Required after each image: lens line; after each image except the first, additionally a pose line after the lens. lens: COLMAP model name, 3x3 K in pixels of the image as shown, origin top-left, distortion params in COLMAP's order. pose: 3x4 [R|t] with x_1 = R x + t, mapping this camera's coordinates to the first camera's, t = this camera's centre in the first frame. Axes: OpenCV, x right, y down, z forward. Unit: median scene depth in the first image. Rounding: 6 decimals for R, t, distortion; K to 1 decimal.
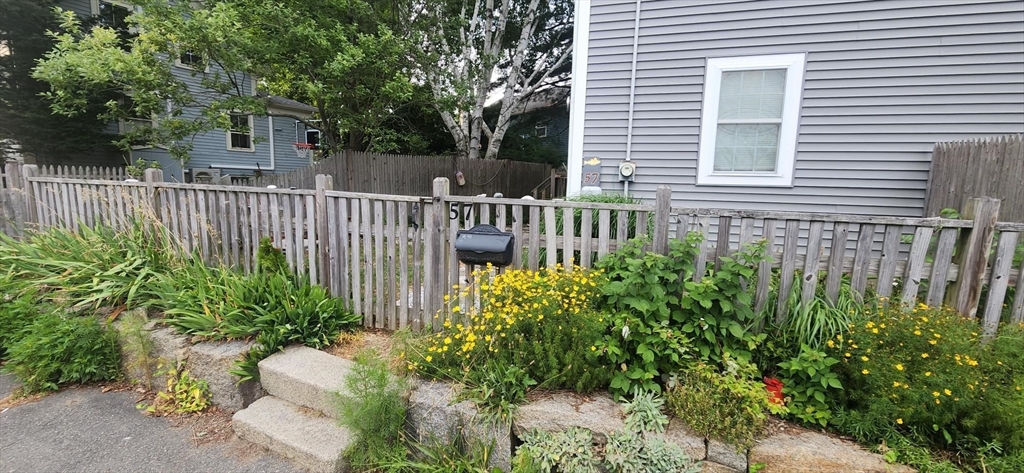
lens RADIAL K [[420.8, 0, 512.0], [0, 420.8, 236.5], [0, 0, 1]] dist [-0.001815, -0.000127]
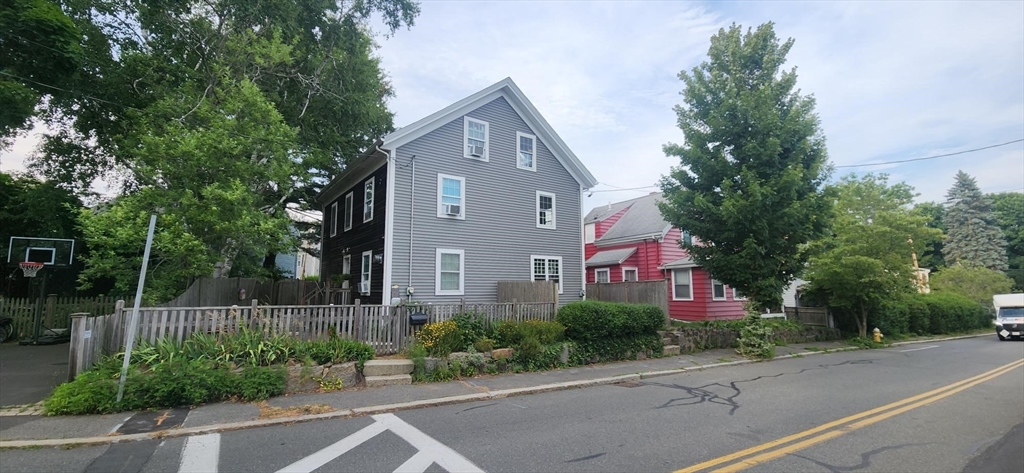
lens RADIAL K [[420.8, 0, 512.0], [0, 420.8, 236.5], [0, 0, 1]] dist [-0.001815, -0.000127]
pose [[0.626129, 0.069959, 0.776575, -1.616560], [0.115186, 0.976740, -0.180863, 0.053899], [-0.771164, 0.202694, 0.603507, -1.231806]]
